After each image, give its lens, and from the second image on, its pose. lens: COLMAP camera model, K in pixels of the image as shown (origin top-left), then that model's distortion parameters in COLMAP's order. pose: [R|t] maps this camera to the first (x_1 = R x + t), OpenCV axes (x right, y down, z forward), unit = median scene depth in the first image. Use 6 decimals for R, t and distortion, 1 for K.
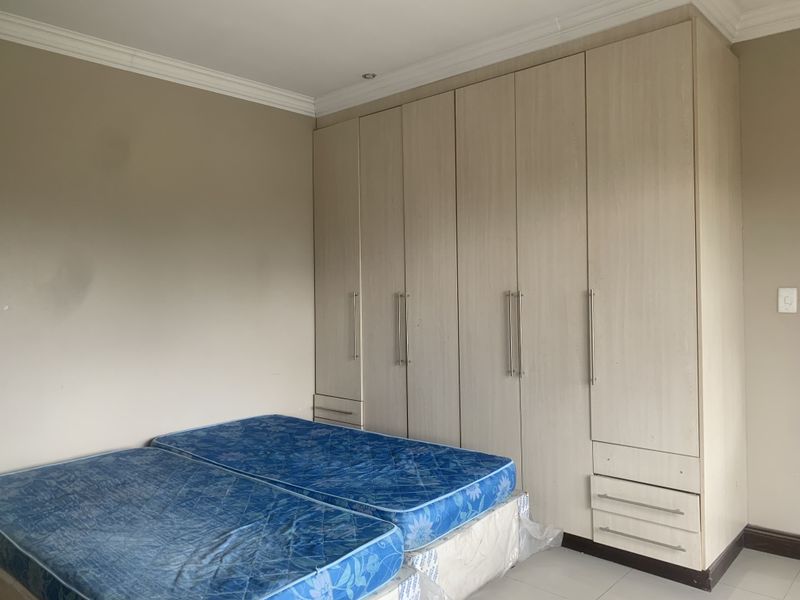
lens RADIAL K [[620.1, 0, 400.0], [0, 620.1, 300.0], [0, 0, 1]] dist [0.012648, 0.001176]
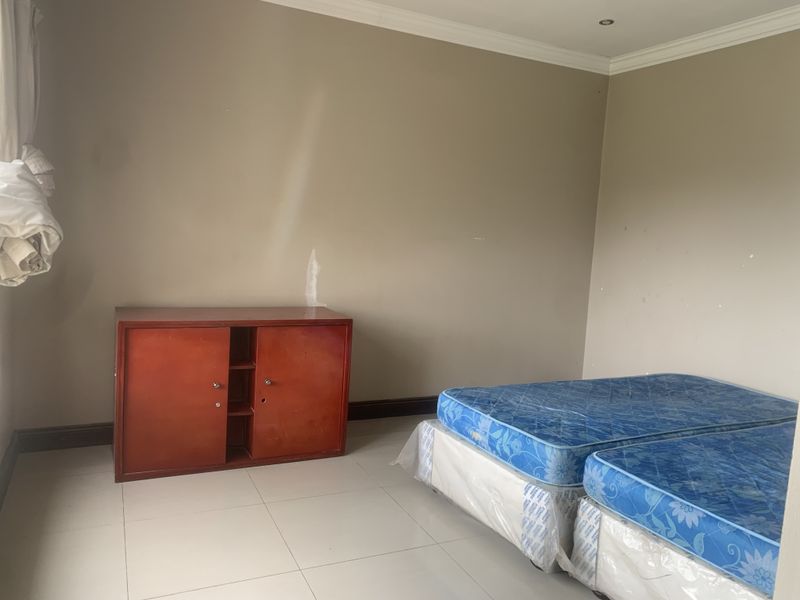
lens RADIAL K [[620.1, 0, 400.0], [0, 620.1, 300.0], [0, 0, 1]] dist [0.012648, 0.001176]
pose [[-0.373071, 0.095338, -0.922891, 0.965705], [-0.082778, 0.987319, 0.135456, -0.014084], [0.924103, 0.126929, -0.360449, 0.985051]]
